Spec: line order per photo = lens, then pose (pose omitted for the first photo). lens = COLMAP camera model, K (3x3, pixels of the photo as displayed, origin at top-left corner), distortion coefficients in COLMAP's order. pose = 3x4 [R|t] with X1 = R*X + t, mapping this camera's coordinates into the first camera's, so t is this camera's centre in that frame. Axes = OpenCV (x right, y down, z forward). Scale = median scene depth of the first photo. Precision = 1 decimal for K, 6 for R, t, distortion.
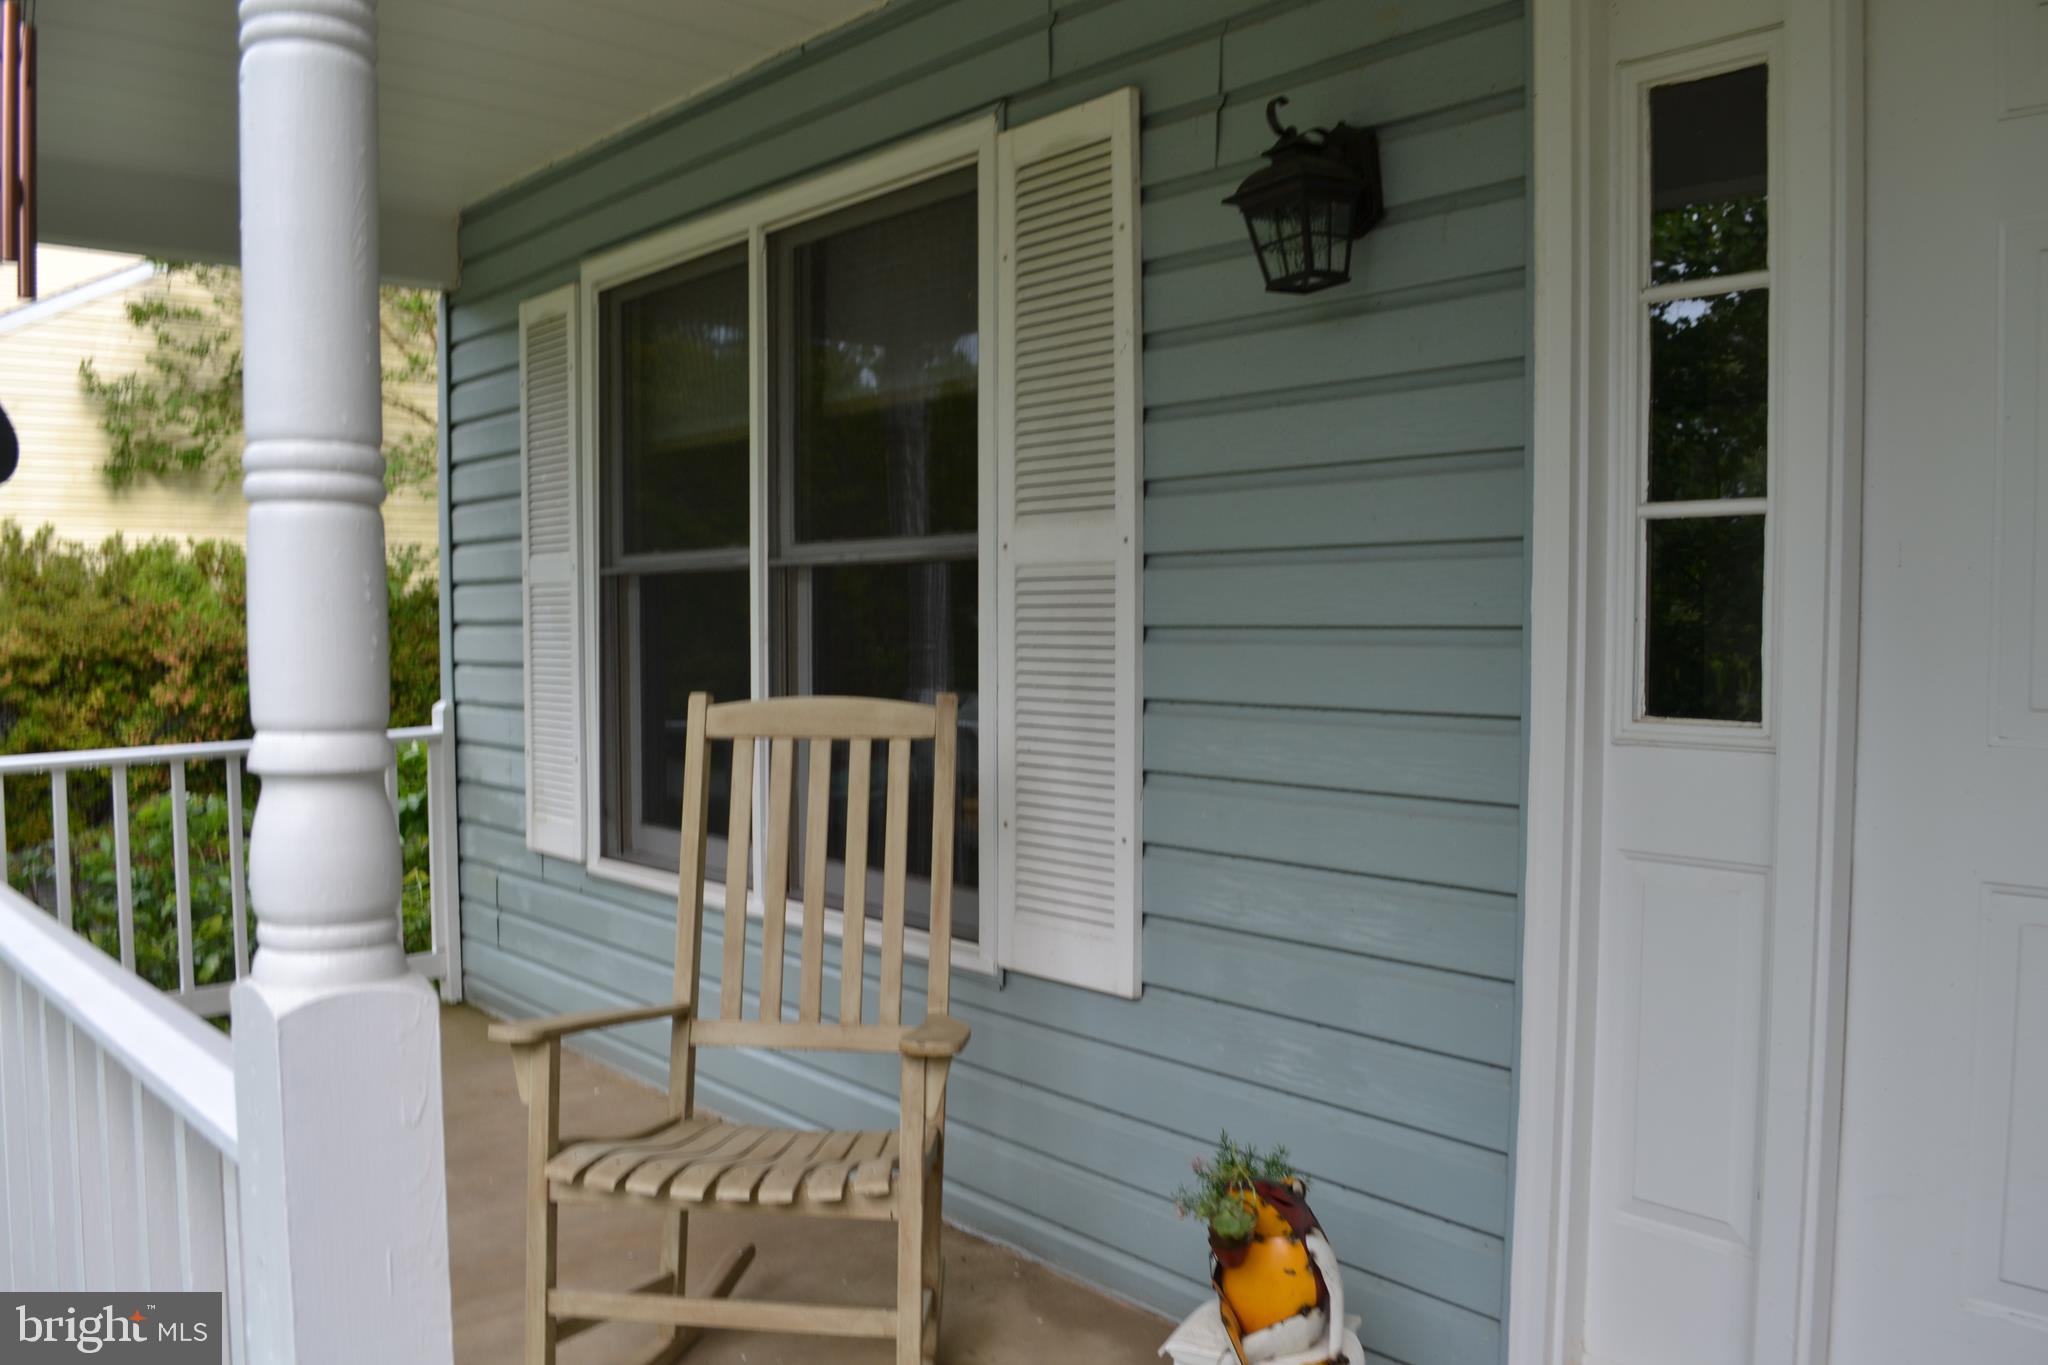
lens RADIAL K [[1638.6, 0, 1022.9], [0, 1638.6, 701.2], [0, 0, 1]] dist [-0.080419, 0.008767]
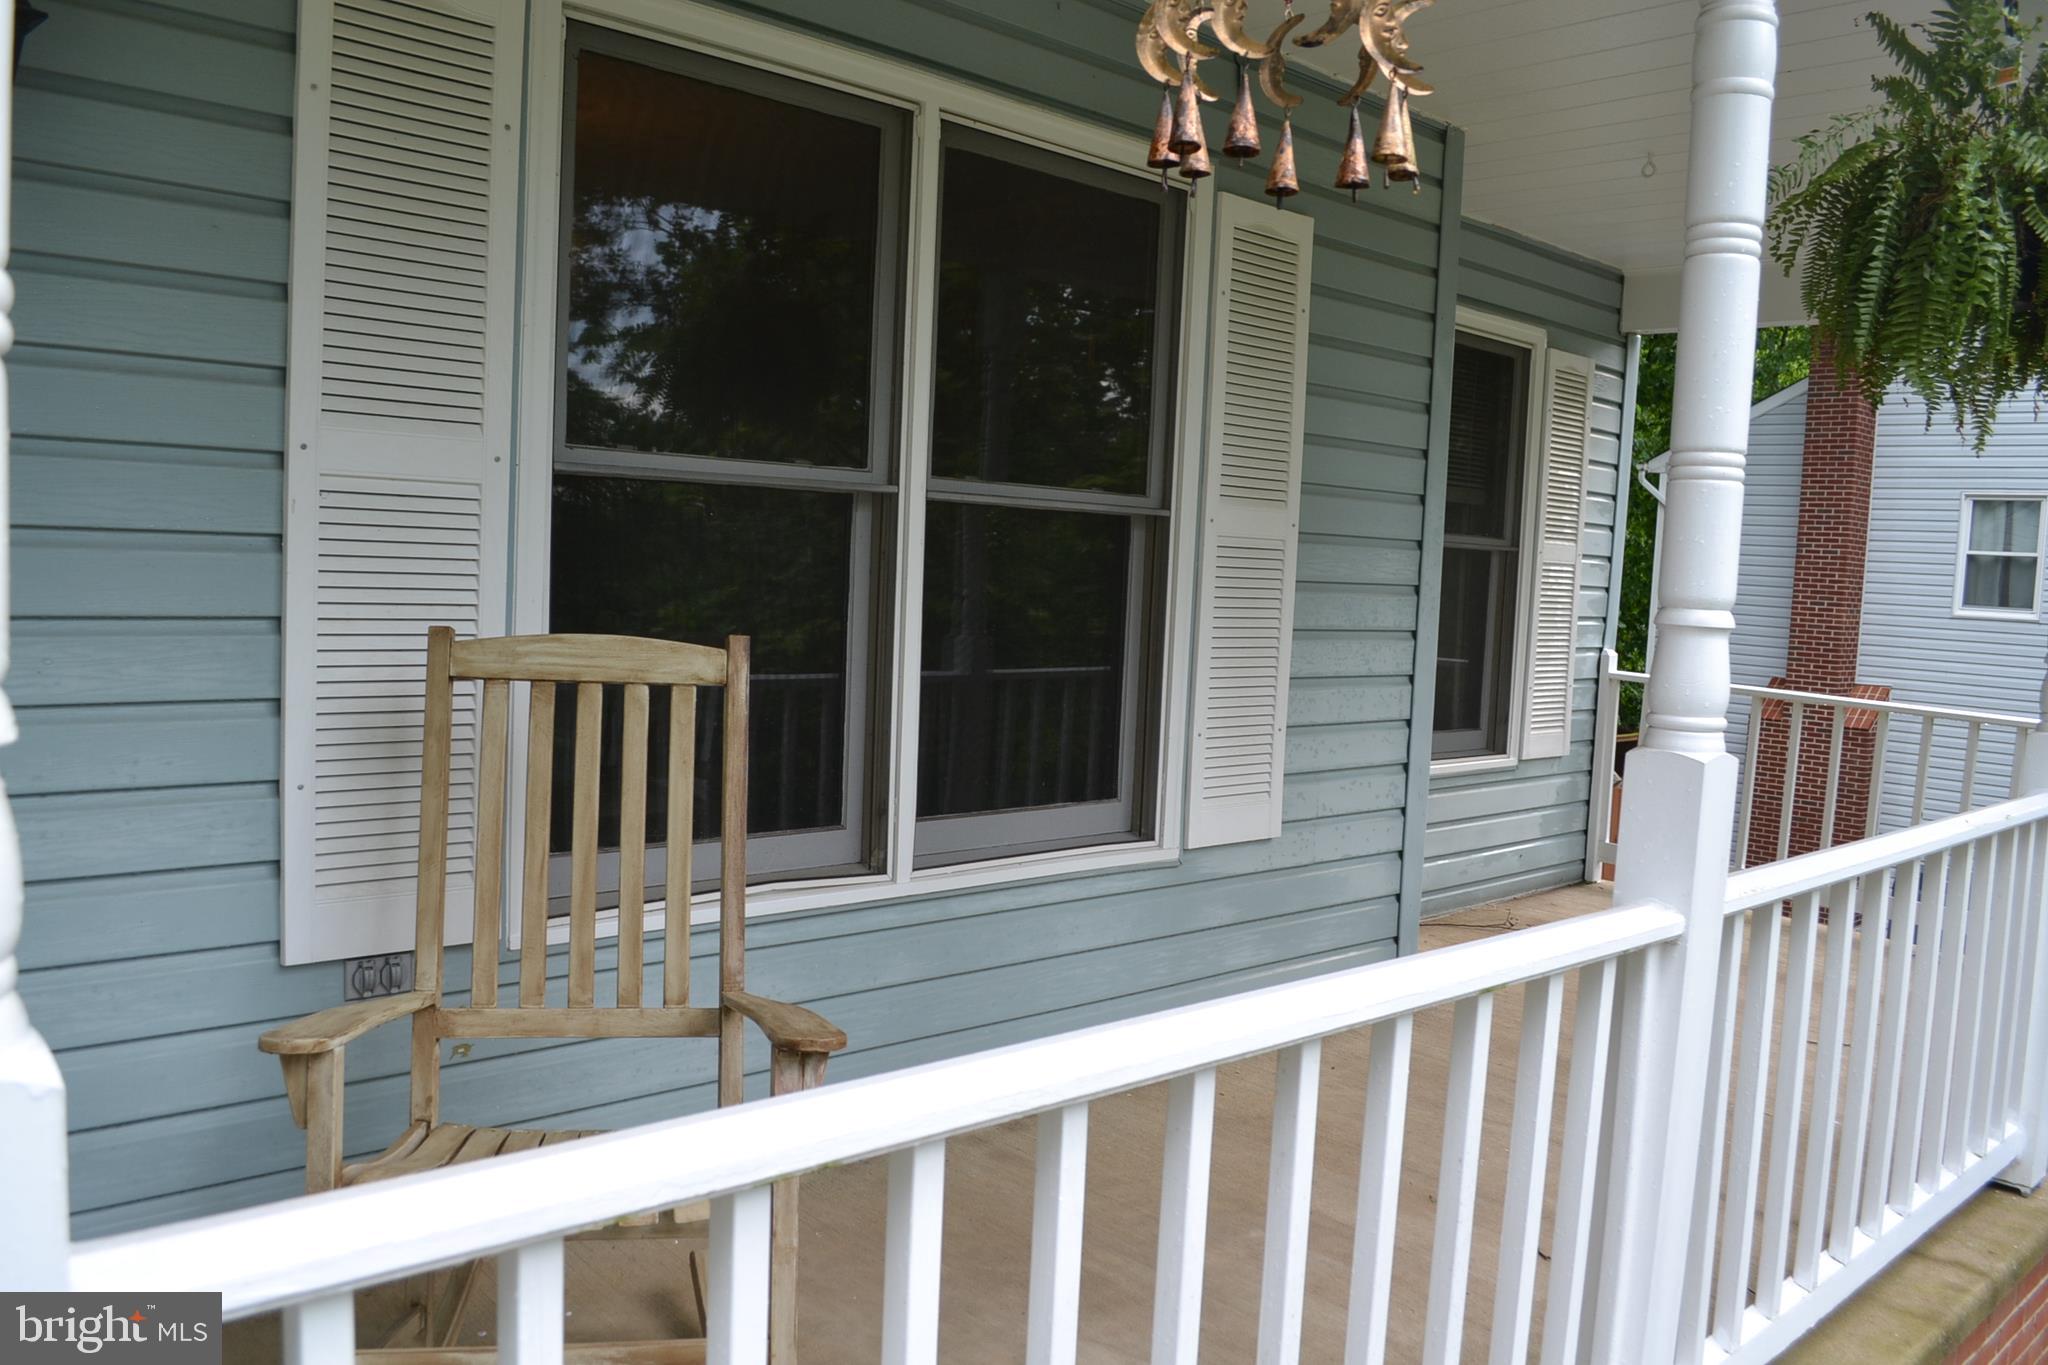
lens RADIAL K [[1638.6, 0, 1022.9], [0, 1638.6, 701.2], [0, 0, 1]] dist [-0.080419, 0.008767]
pose [[-0.044736, -0.091630, 0.994788, -1.173434], [-0.006598, 0.995790, 0.091425, -0.061430], [-0.998977, -0.002473, -0.045153, 1.104260]]
